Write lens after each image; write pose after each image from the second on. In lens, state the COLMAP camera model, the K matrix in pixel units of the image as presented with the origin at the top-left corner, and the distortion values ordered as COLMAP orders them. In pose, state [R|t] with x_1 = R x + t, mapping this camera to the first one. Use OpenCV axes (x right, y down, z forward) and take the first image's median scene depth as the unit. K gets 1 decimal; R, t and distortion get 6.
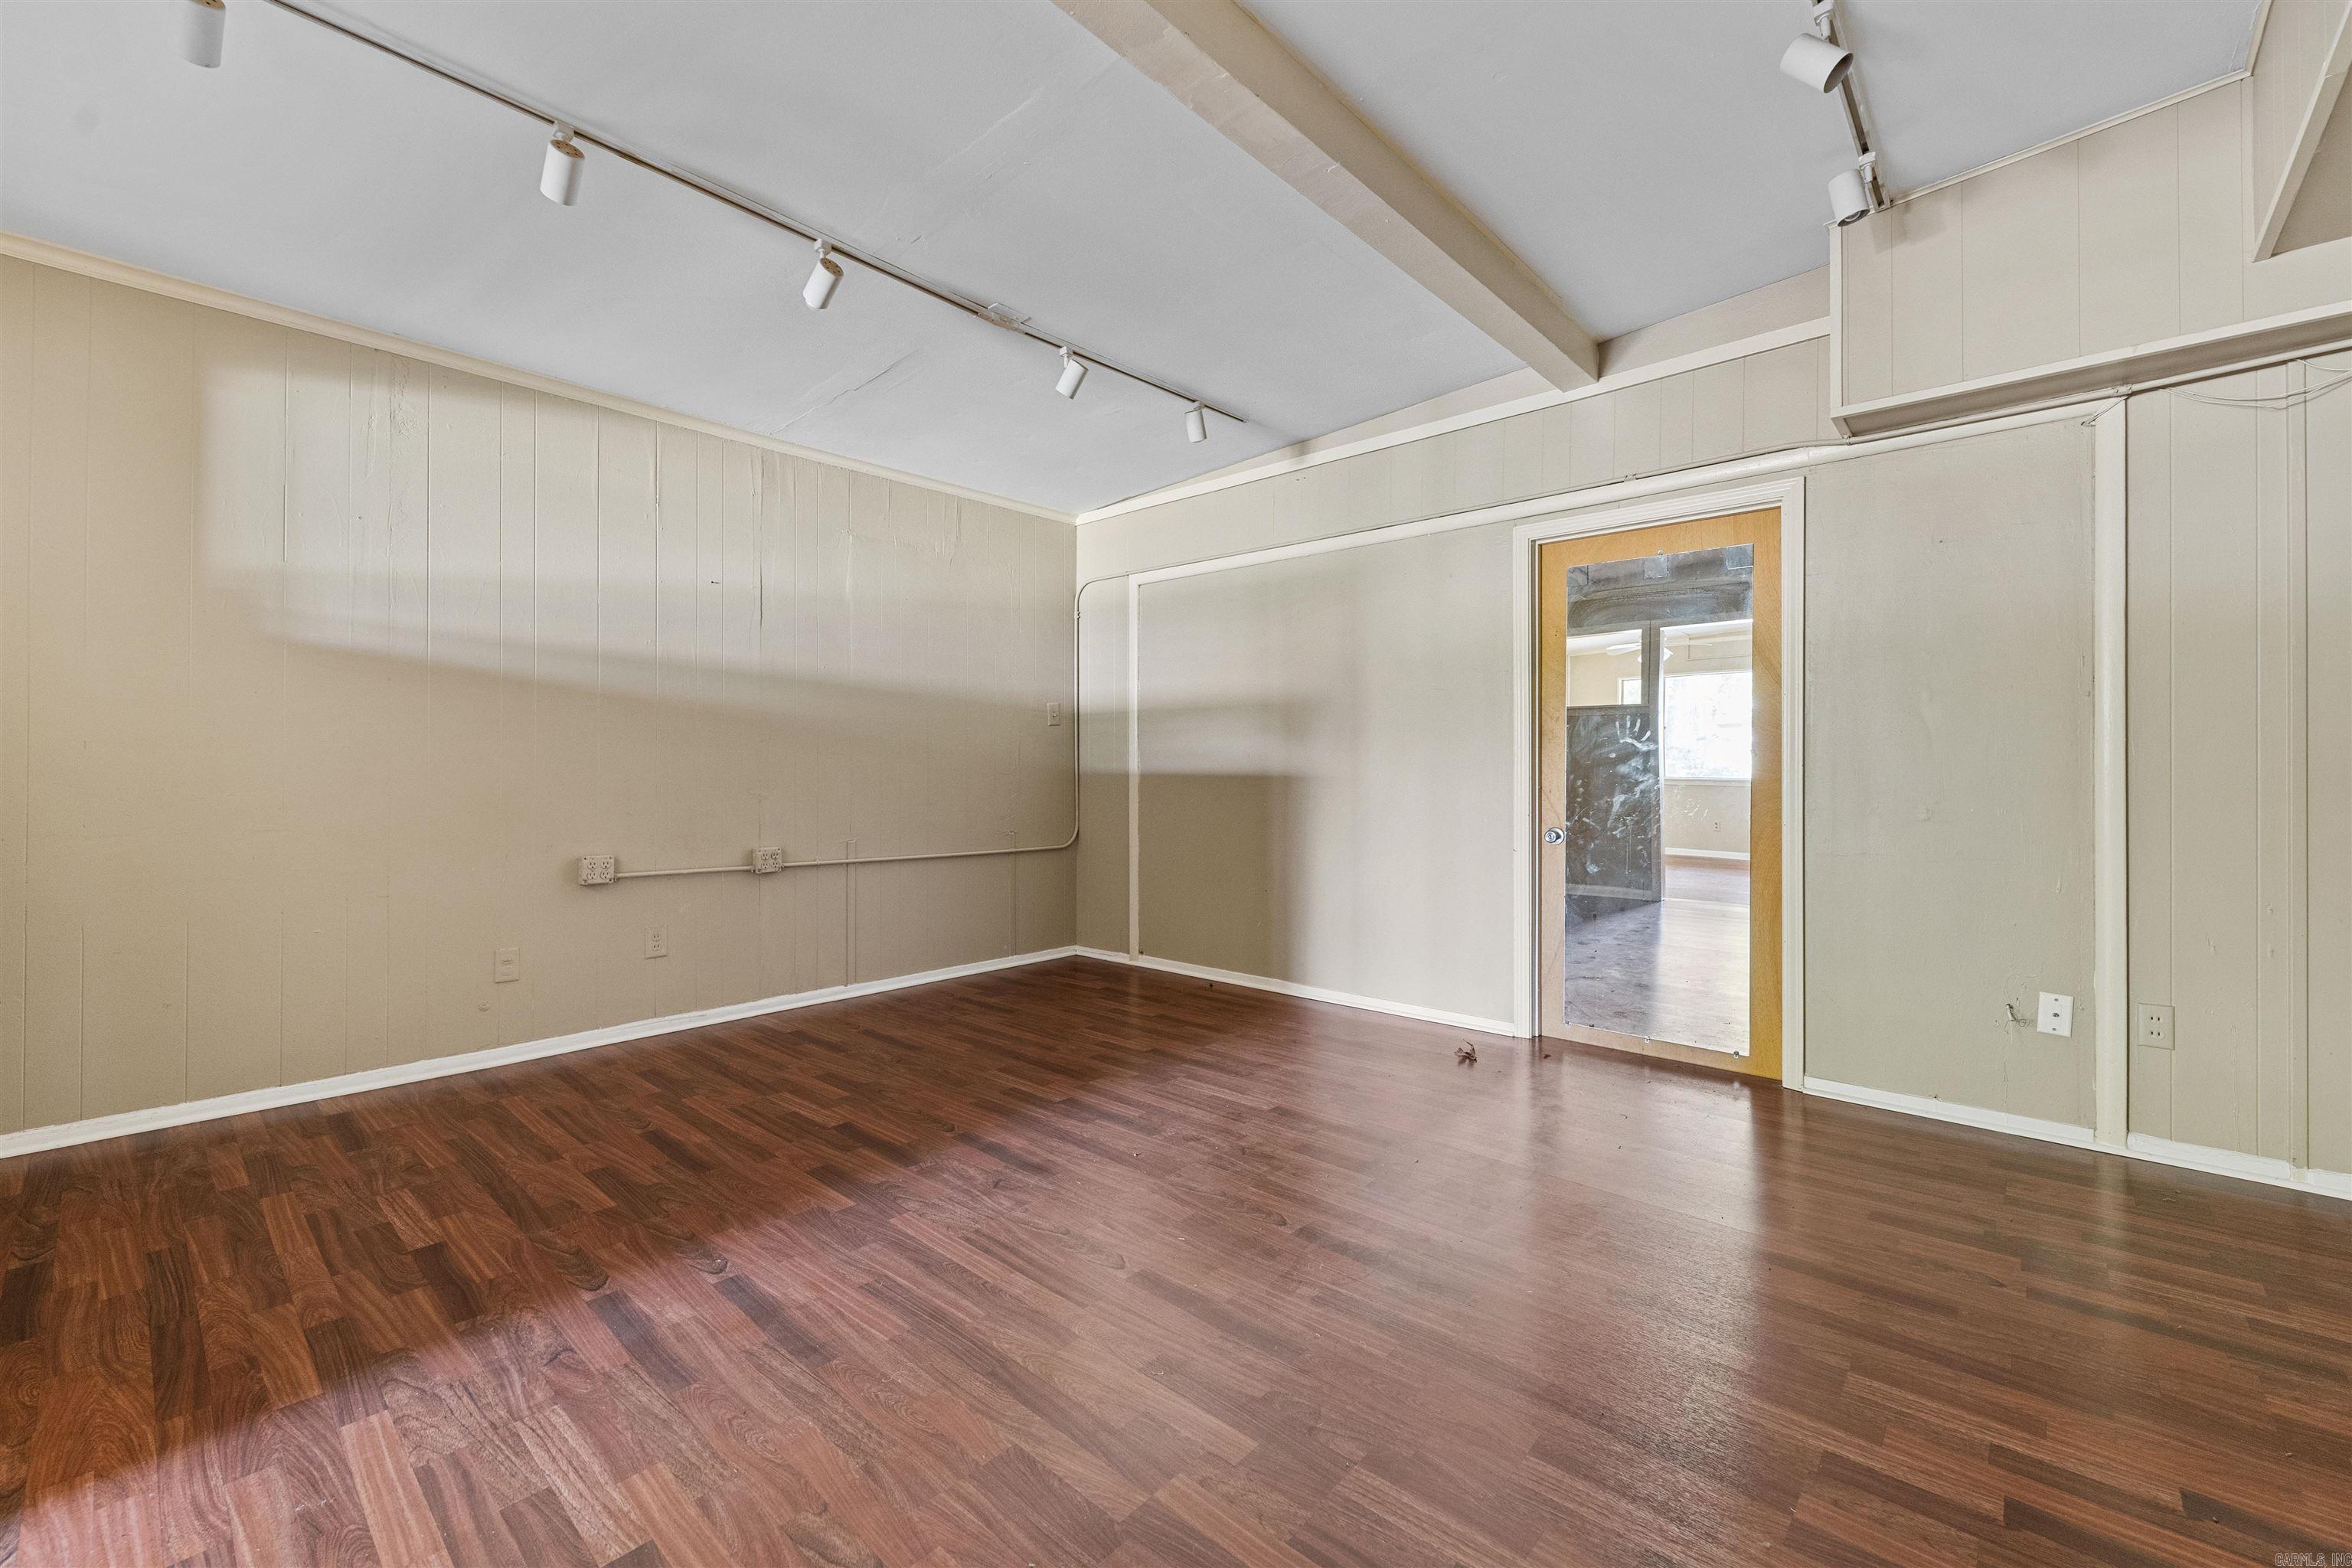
lens RADIAL K [[961.9, 0, 1162.4], [0, 961.9, 772.1], [0, 0, 1]] dist [0.010465, -0.003898]
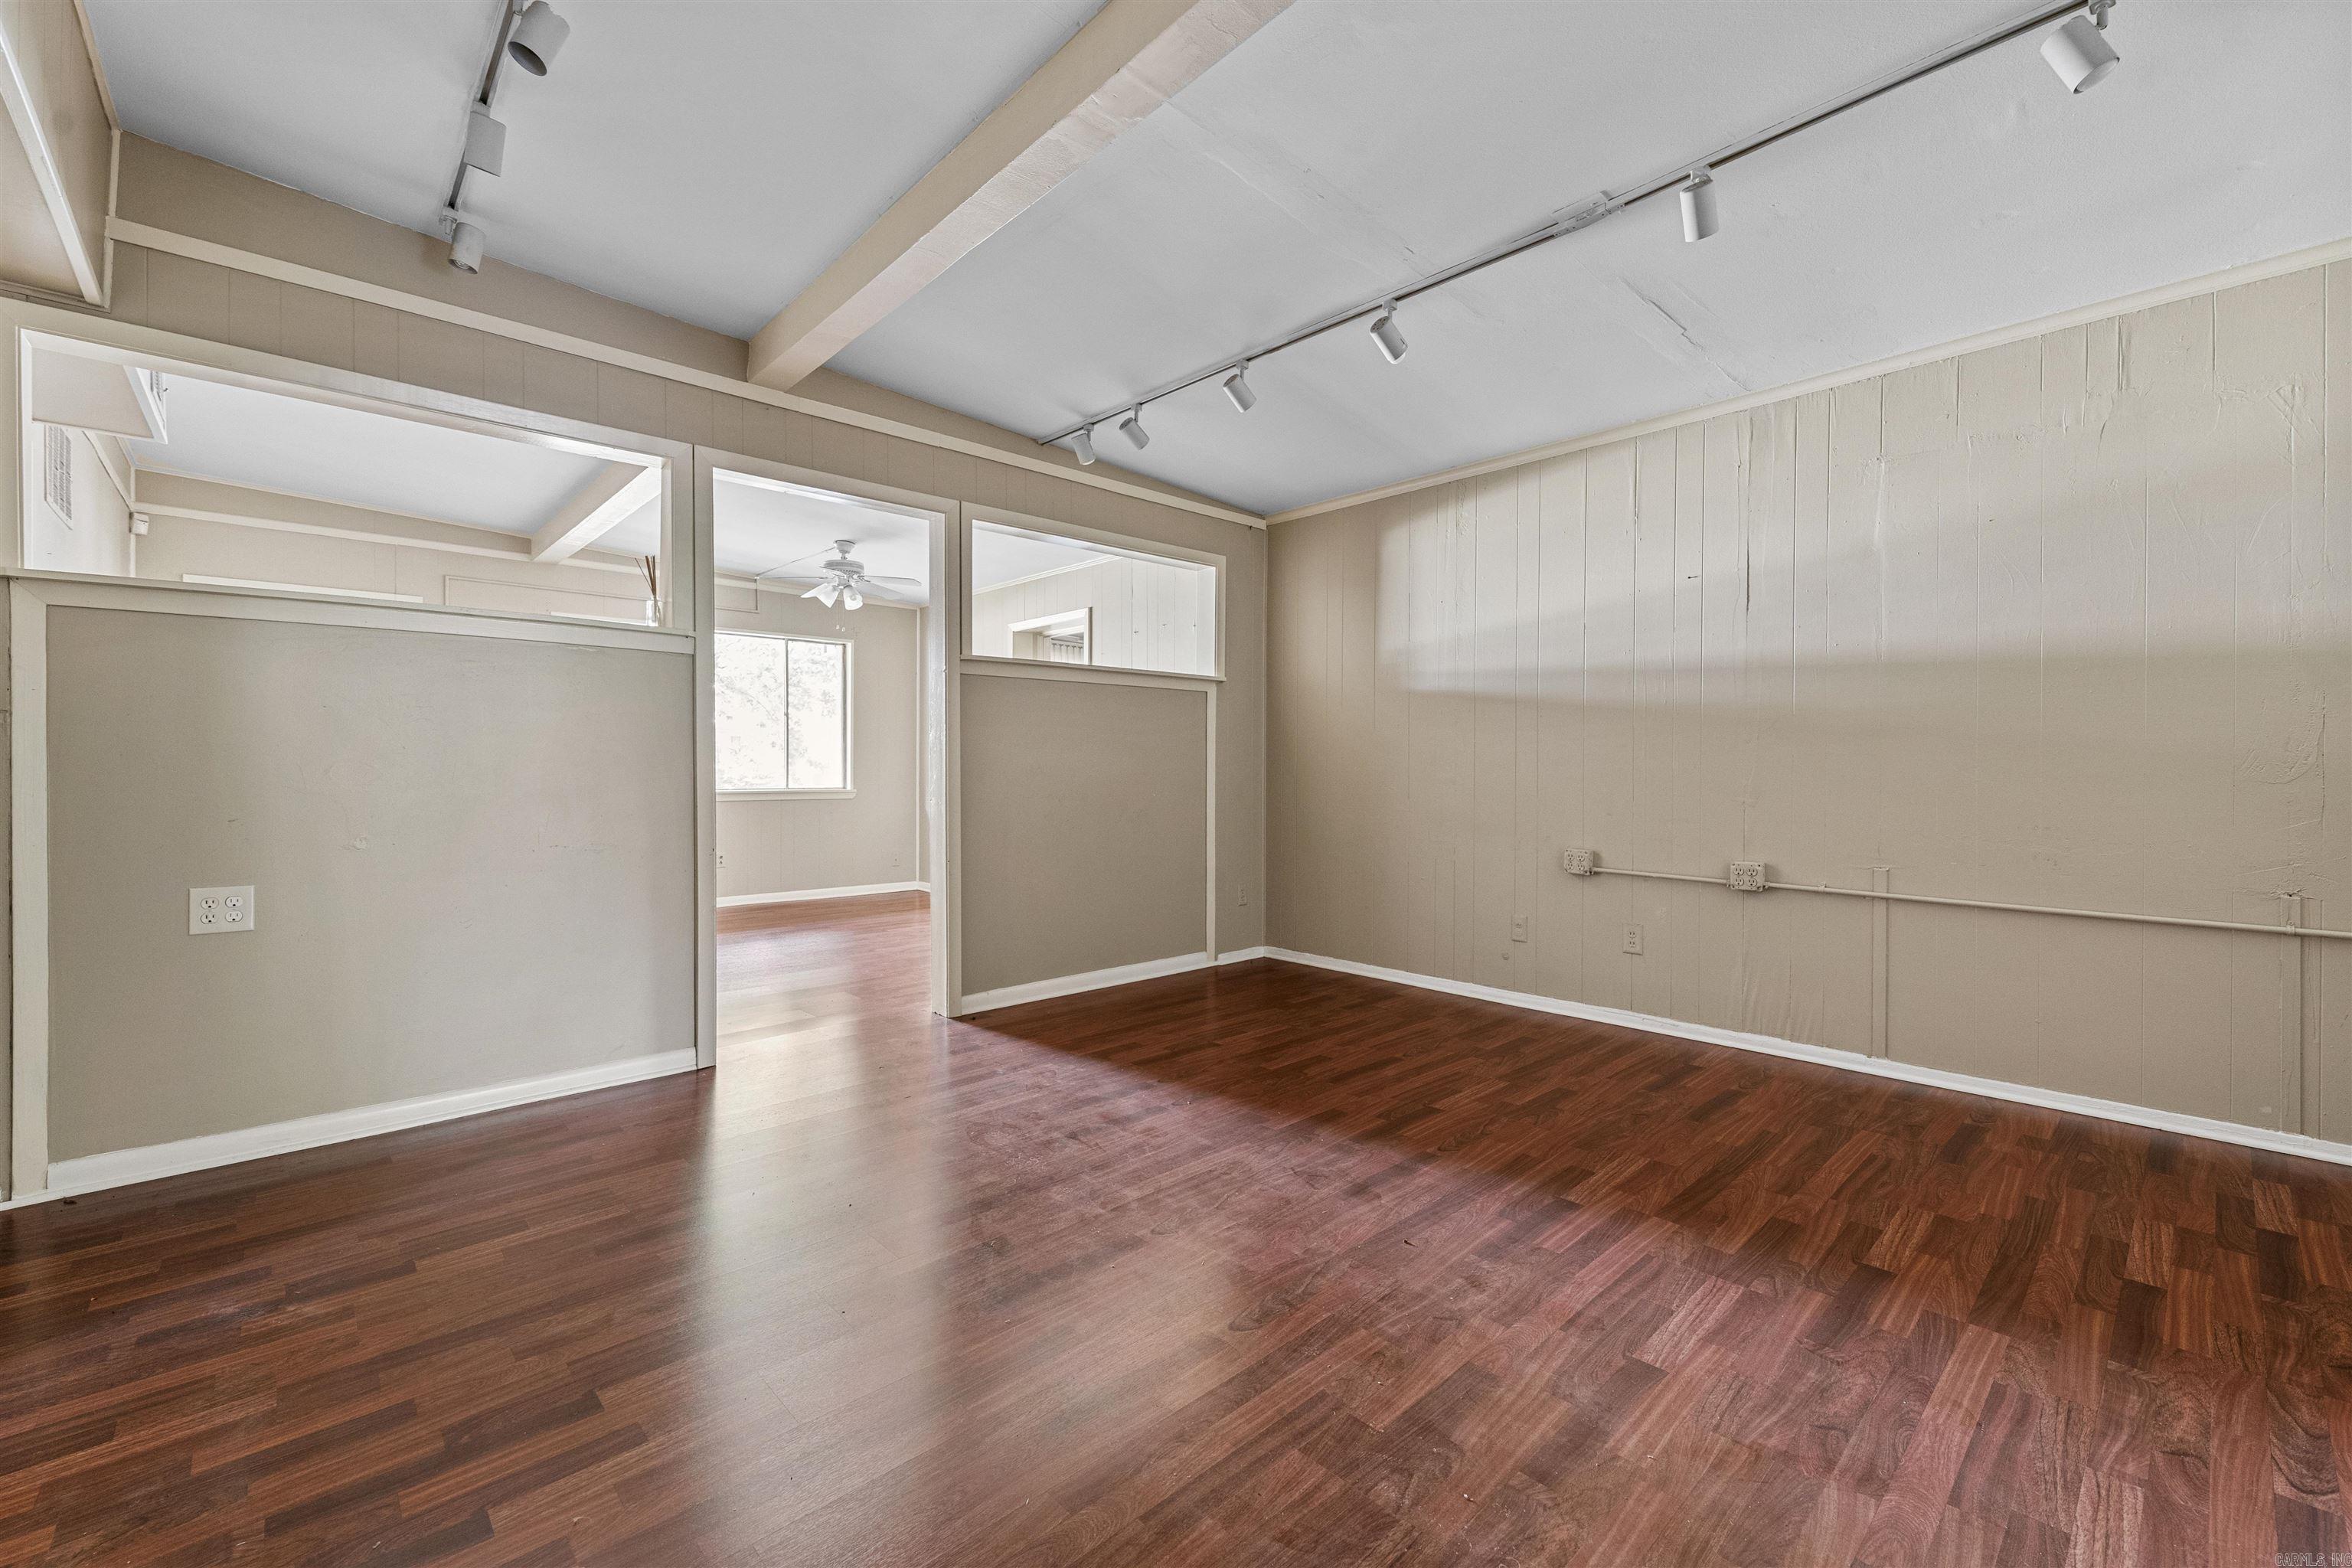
lens RADIAL K [[961.9, 0, 1178.6], [0, 961.9, 783.3], [0, 0, 1]] dist [0.010465, -0.003898]
pose [[-0.073759, 0.012959, -0.997192, 0.707303], [-0.005679, 0.999894, 0.013414, -0.003956], [0.997260, 0.006652, -0.073677, 0.760648]]
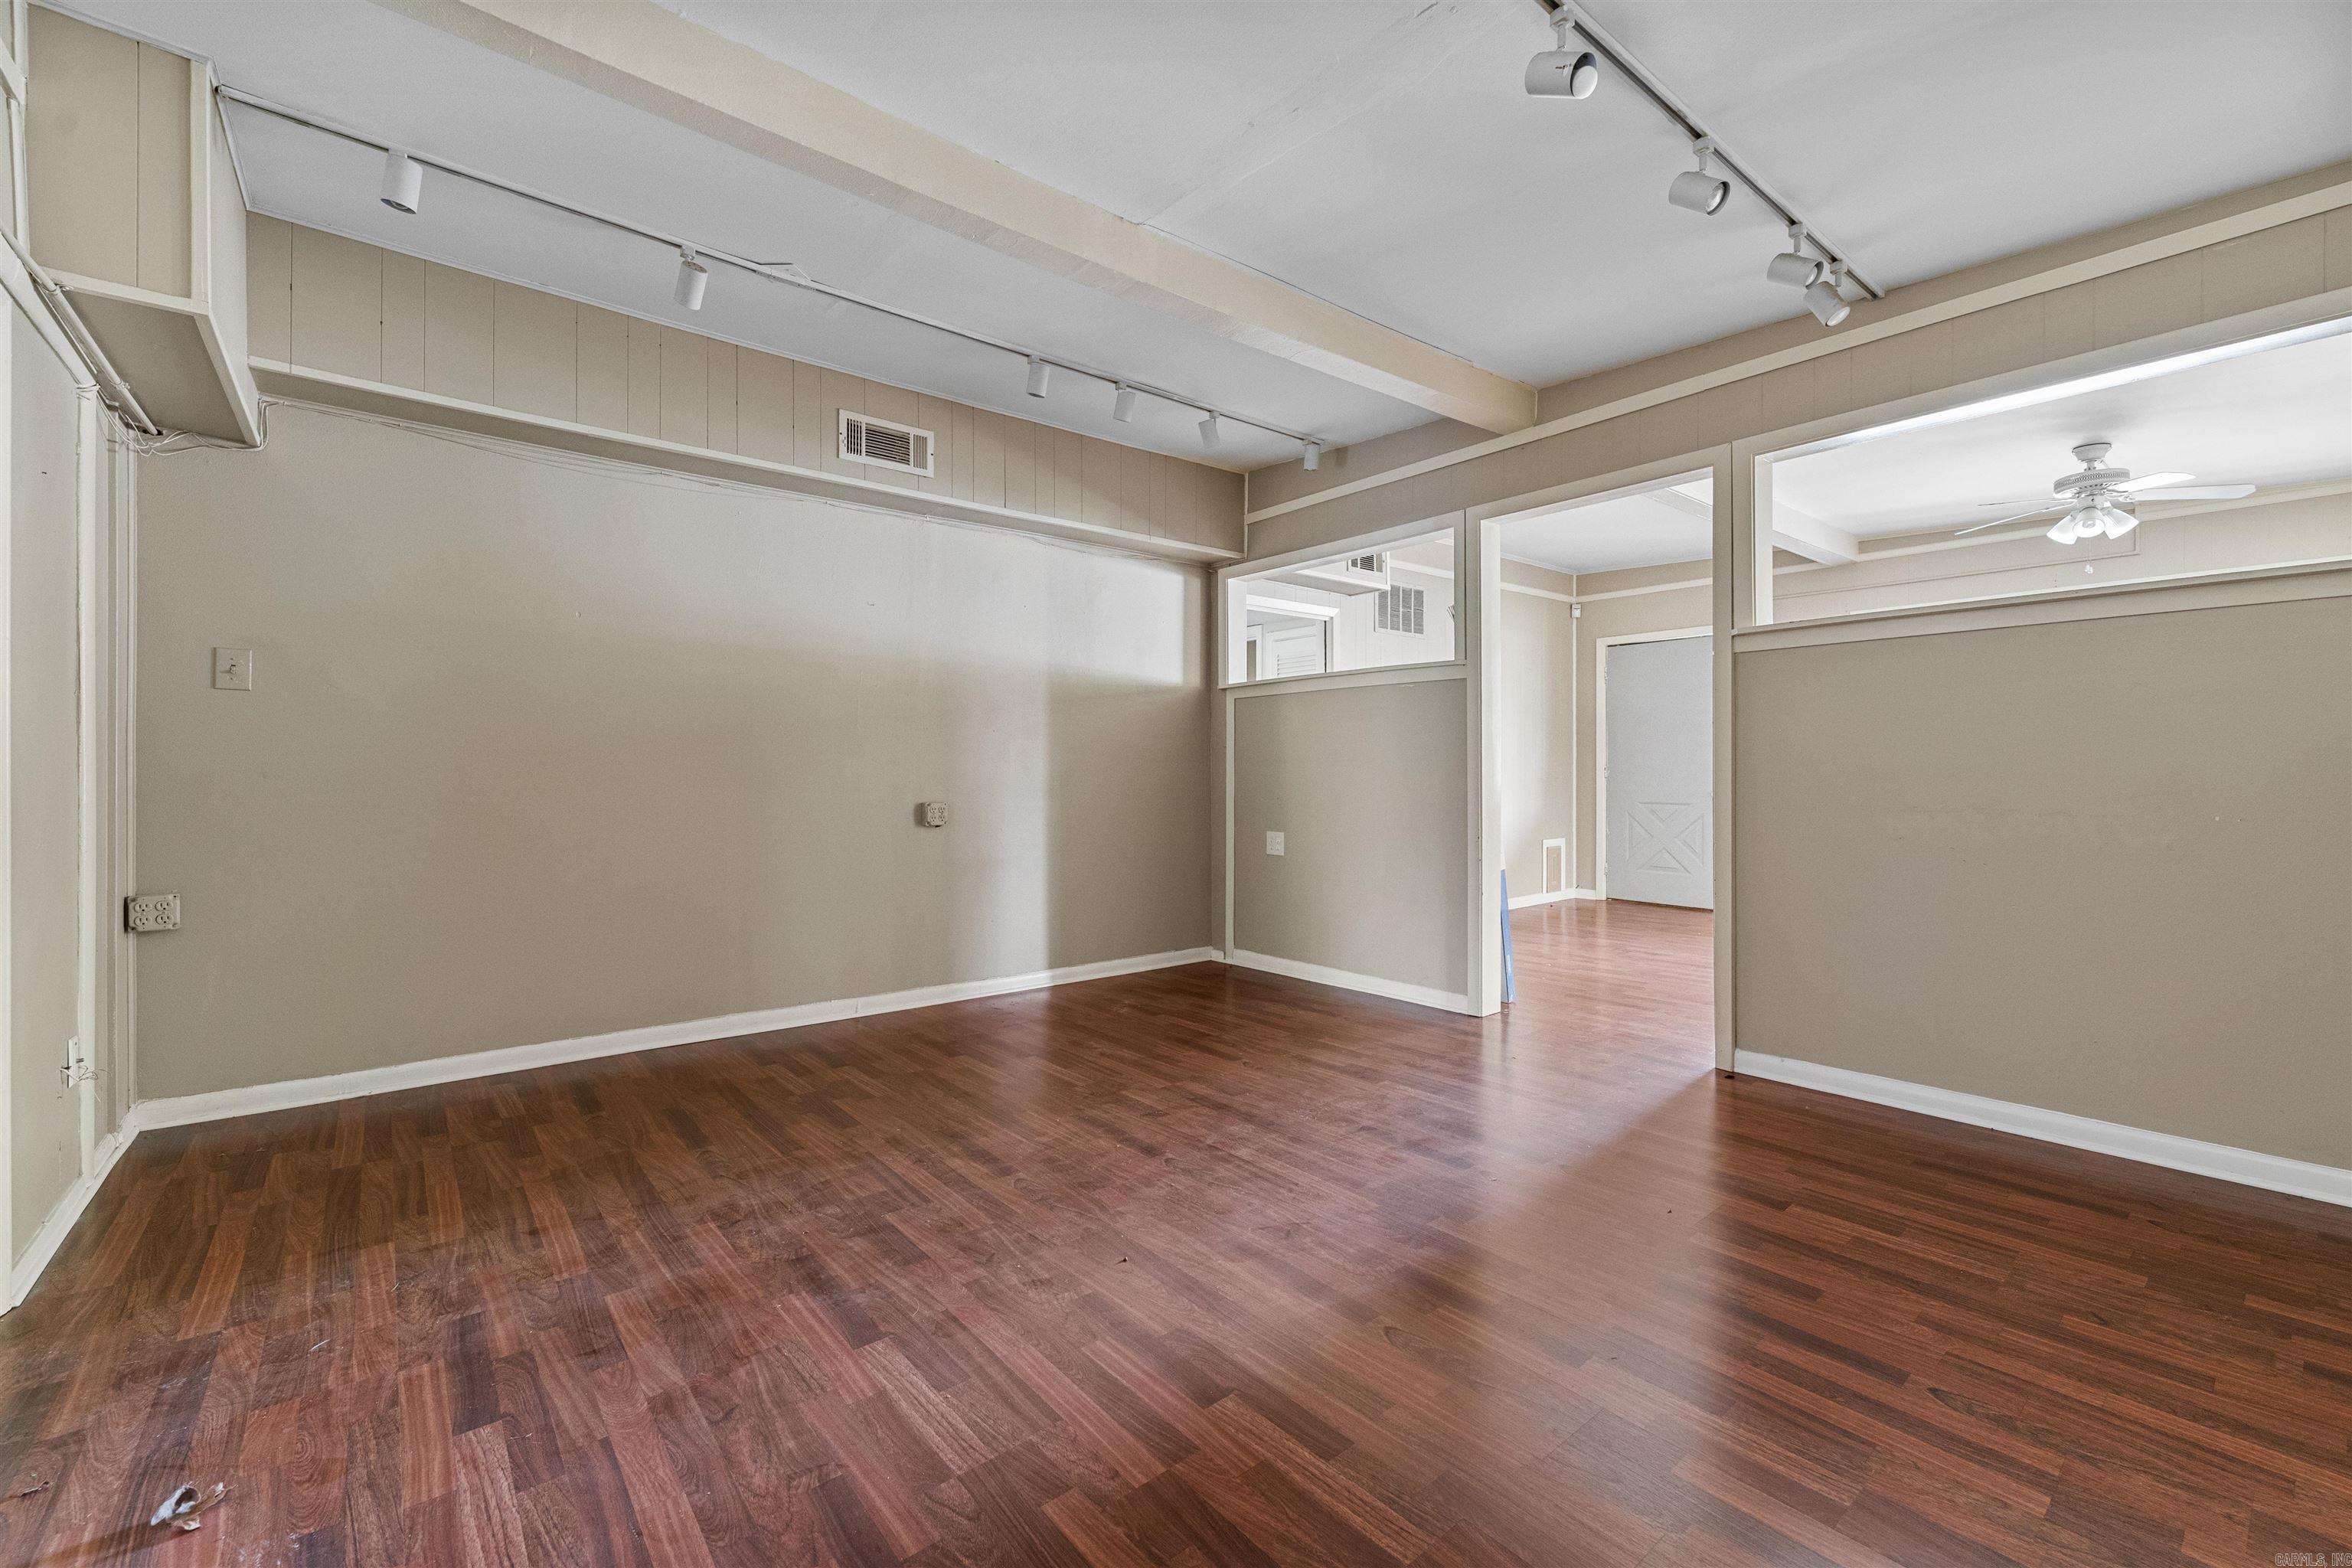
lens RADIAL K [[961.9, 0, 1174.0], [0, 961.9, 816.4], [0, 0, 1]] dist [0.010465, -0.003898]
pose [[-0.990964, -0.005307, 0.134024, -0.151994], [0.001557, 0.998694, 0.051063, -0.009712], [-0.134120, 0.050810, -0.989662, 1.556076]]
